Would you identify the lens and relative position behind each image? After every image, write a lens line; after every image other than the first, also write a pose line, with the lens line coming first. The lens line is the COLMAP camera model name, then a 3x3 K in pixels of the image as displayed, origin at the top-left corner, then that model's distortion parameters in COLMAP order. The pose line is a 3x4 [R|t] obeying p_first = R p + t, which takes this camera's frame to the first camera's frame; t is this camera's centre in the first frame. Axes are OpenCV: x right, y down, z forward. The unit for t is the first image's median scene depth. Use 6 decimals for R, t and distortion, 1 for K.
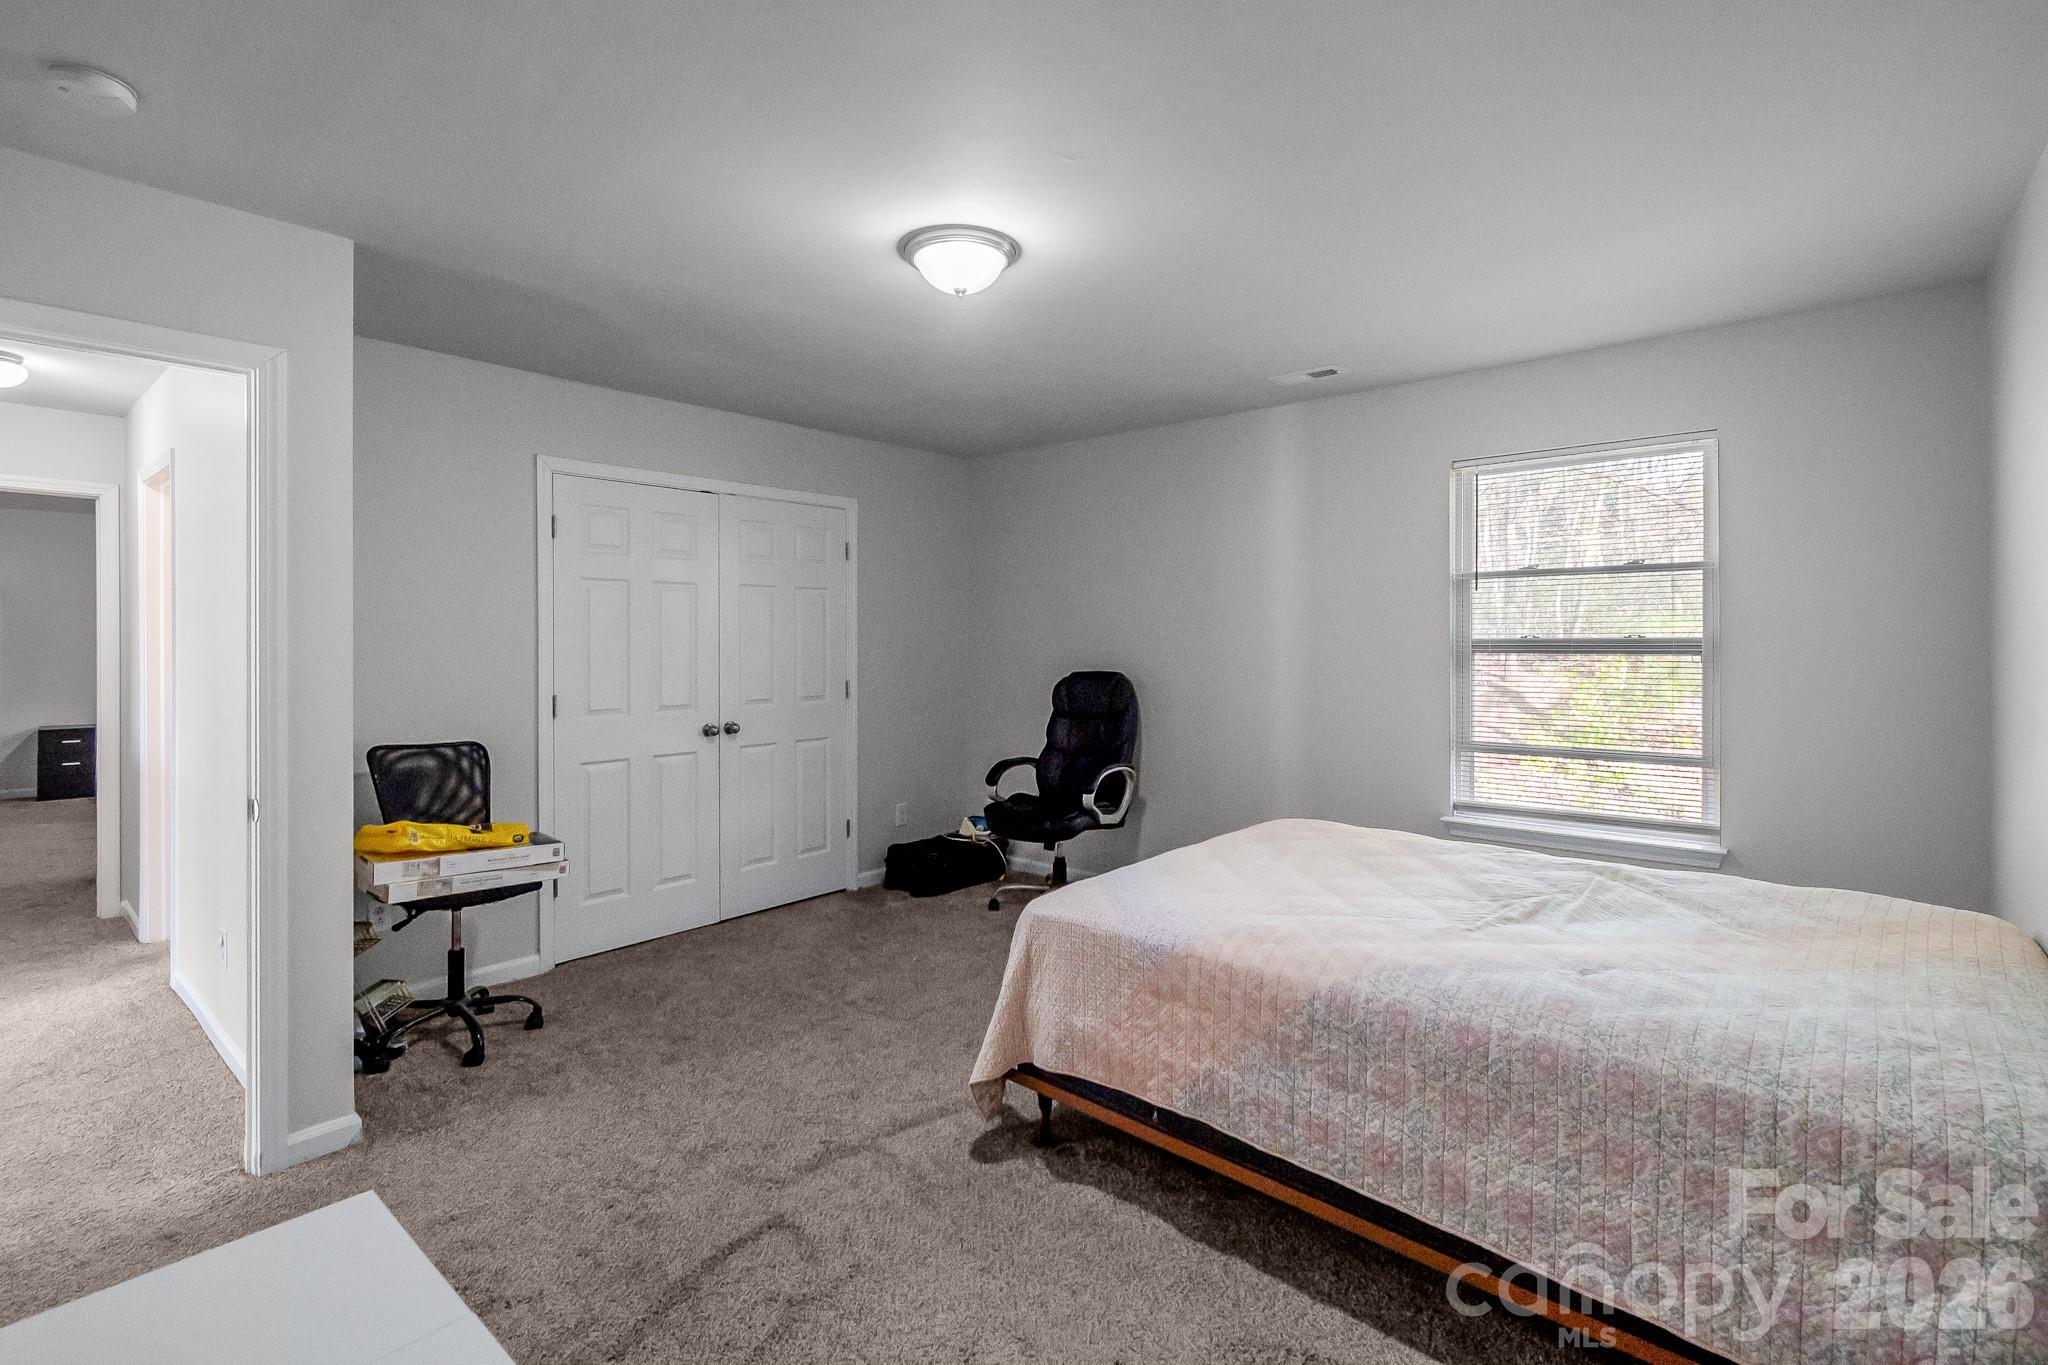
lens RADIAL K [[941.9, 0, 1041.8], [0, 941.9, 642.5], [0, 0, 1]] dist [0.002851, -0.001247]
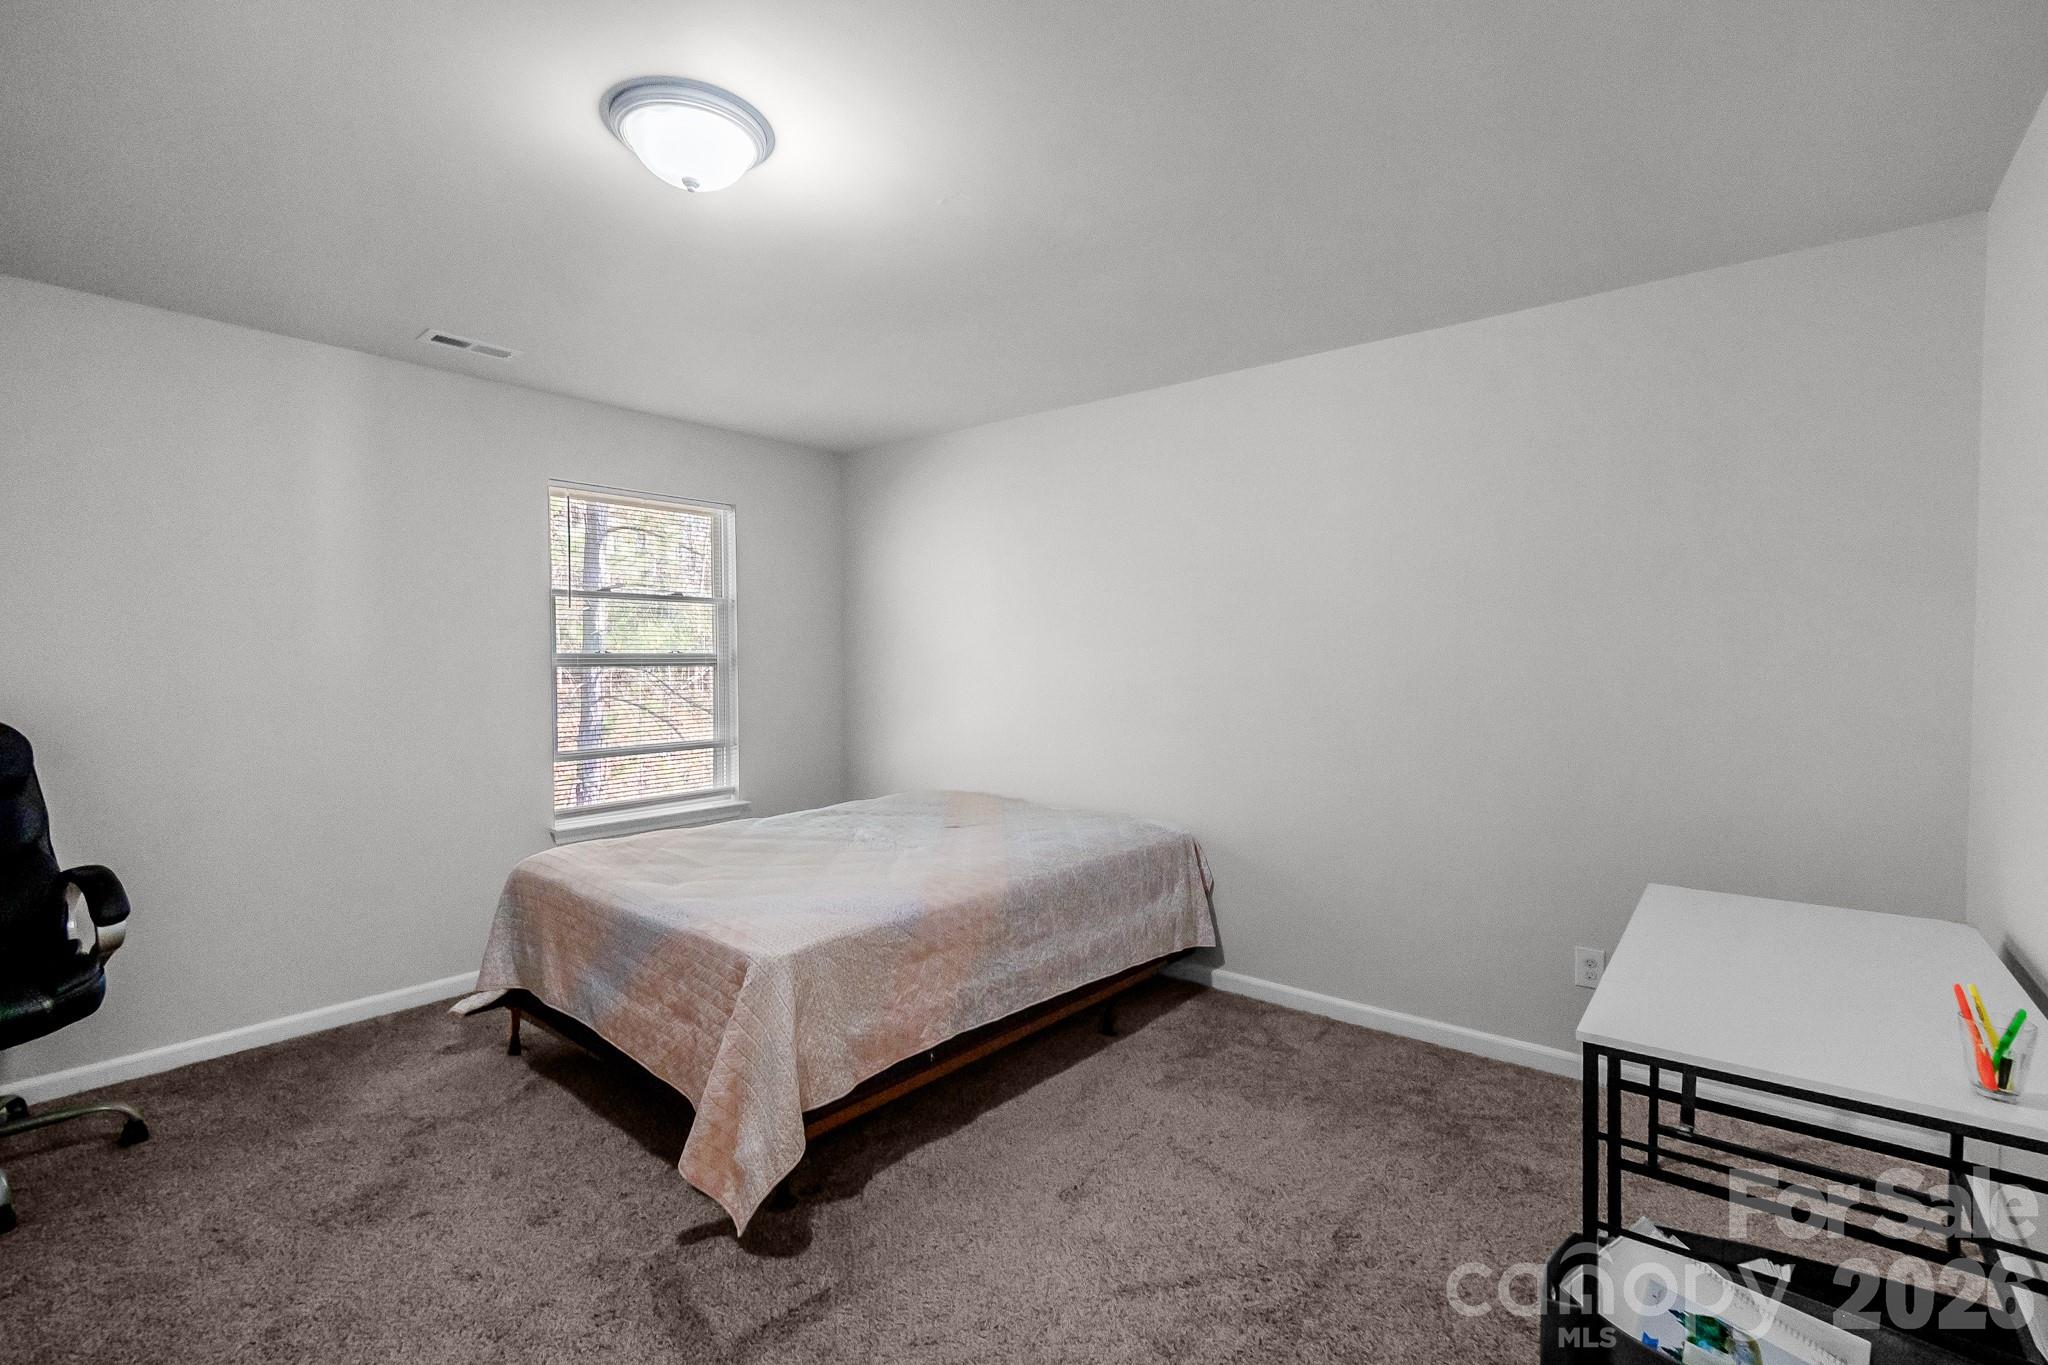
lens RADIAL K [[914.1, 0, 1024.0], [0, 914.1, 682.5], [0, 0, 1]] dist [-0.000724, -0.000326]
pose [[-0.032953, -0.023591, 0.999178, -1.019686], [0.003652, 0.999712, 0.023724, 0.010902], [-0.999450, 0.004431, -0.032858, 0.932777]]
